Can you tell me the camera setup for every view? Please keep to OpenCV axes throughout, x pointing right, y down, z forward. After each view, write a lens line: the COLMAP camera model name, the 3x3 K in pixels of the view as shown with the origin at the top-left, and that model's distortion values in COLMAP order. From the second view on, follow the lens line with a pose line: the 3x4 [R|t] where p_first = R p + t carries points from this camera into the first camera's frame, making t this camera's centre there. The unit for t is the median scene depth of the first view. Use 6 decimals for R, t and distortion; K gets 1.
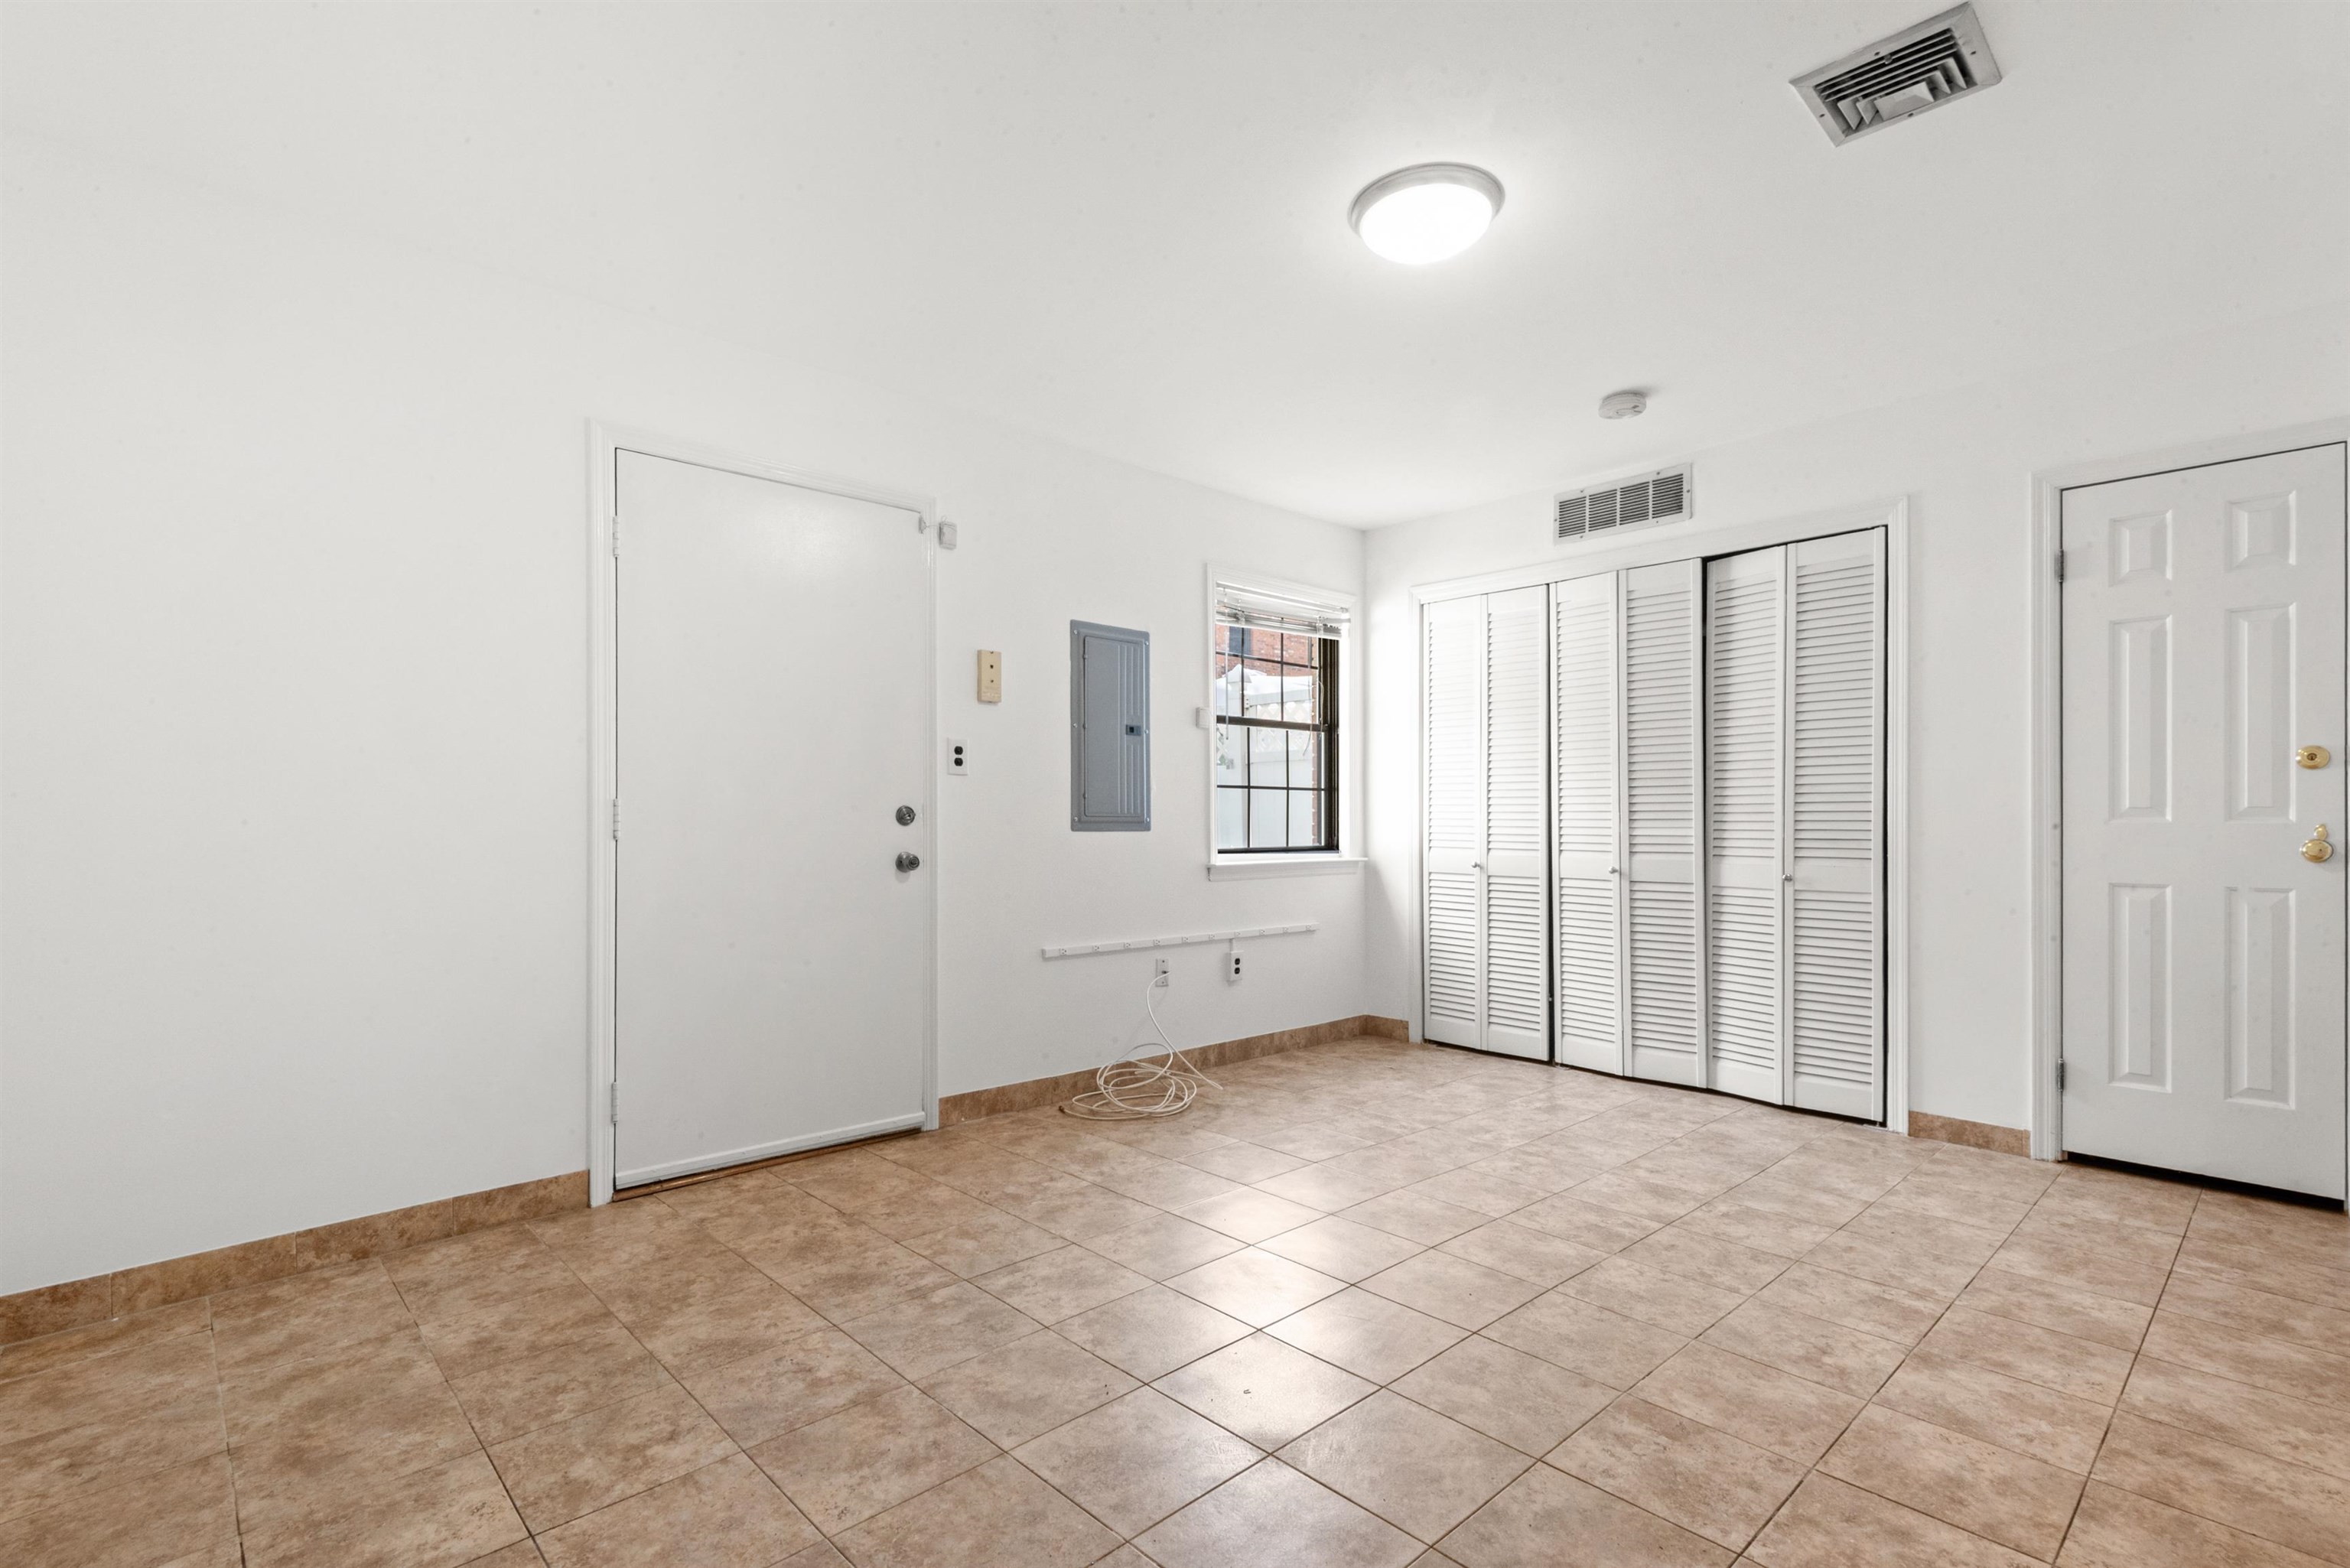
lens RADIAL K [[1087.5, 0, 1187.5], [0, 1087.5, 788.0], [0, 0, 1]] dist [0.035916, -0.016596]
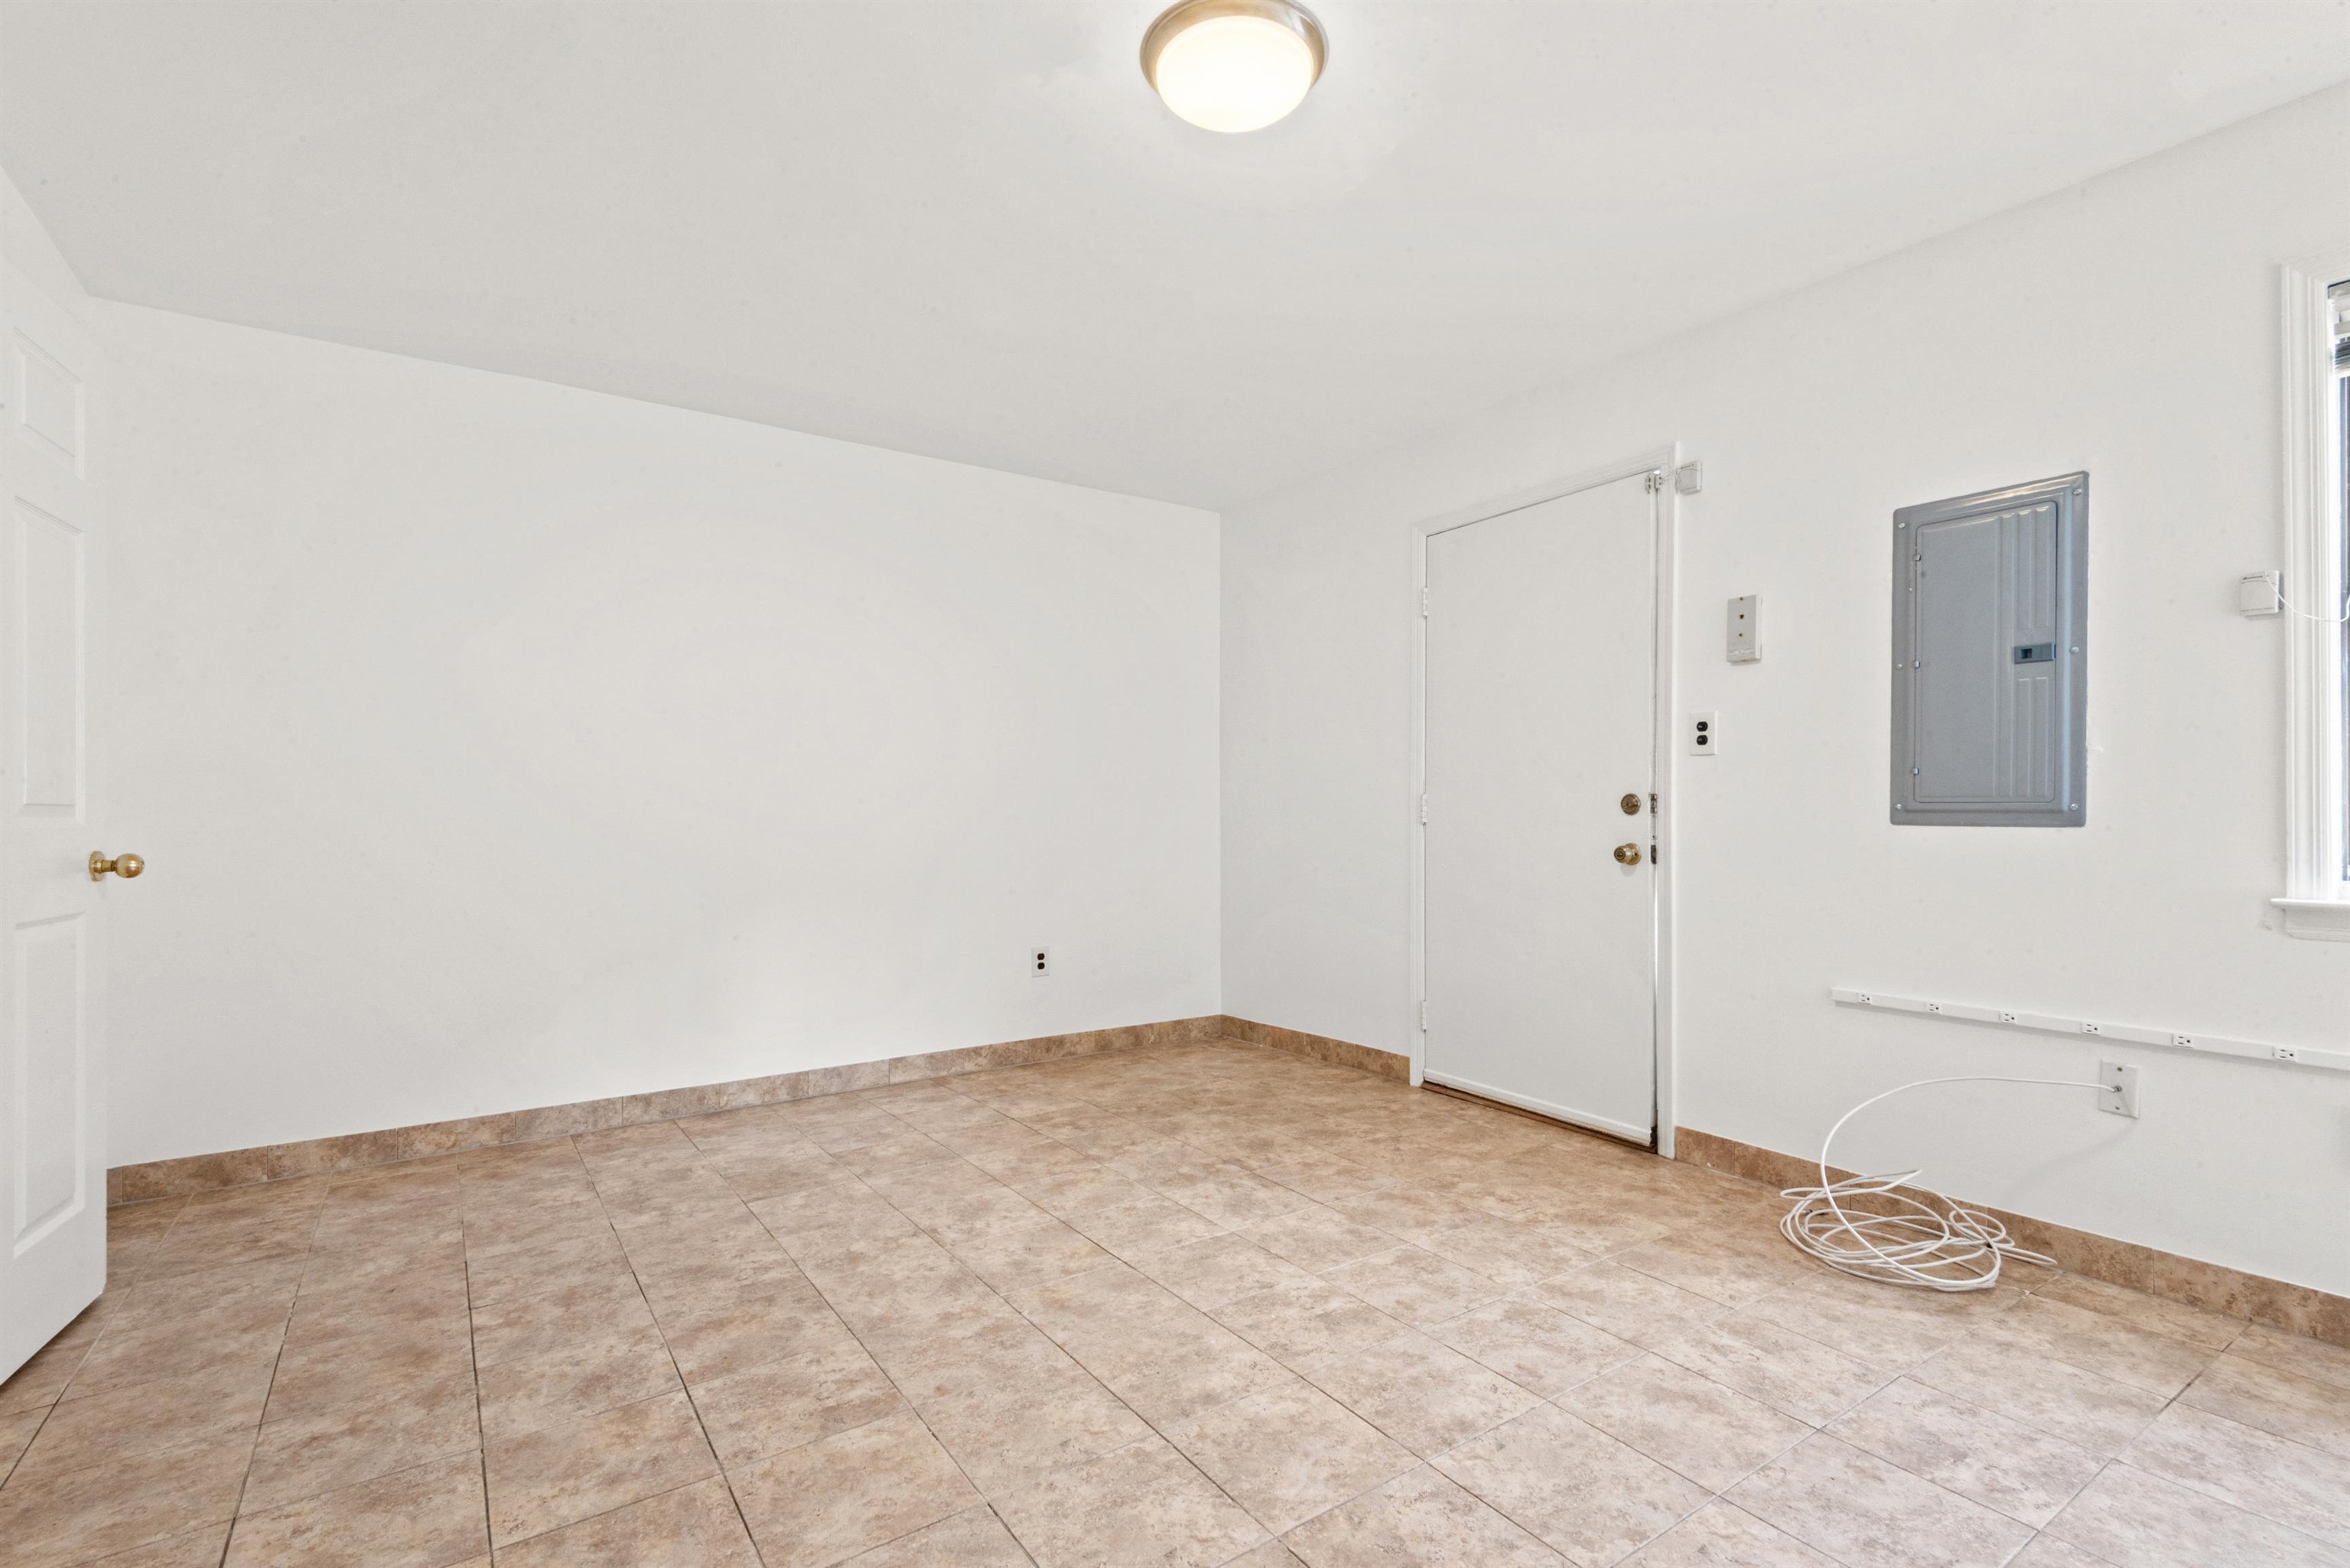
lens RADIAL K [[1087.5, 0, 1187.5], [0, 1087.5, 788.0], [0, 0, 1]] dist [0.035916, -0.016596]
pose [[-0.152269, -0.020914, -0.988118, 0.892186], [0.030281, 0.999208, -0.025815, 0.029967], [0.987875, -0.033852, -0.151515, 0.949901]]
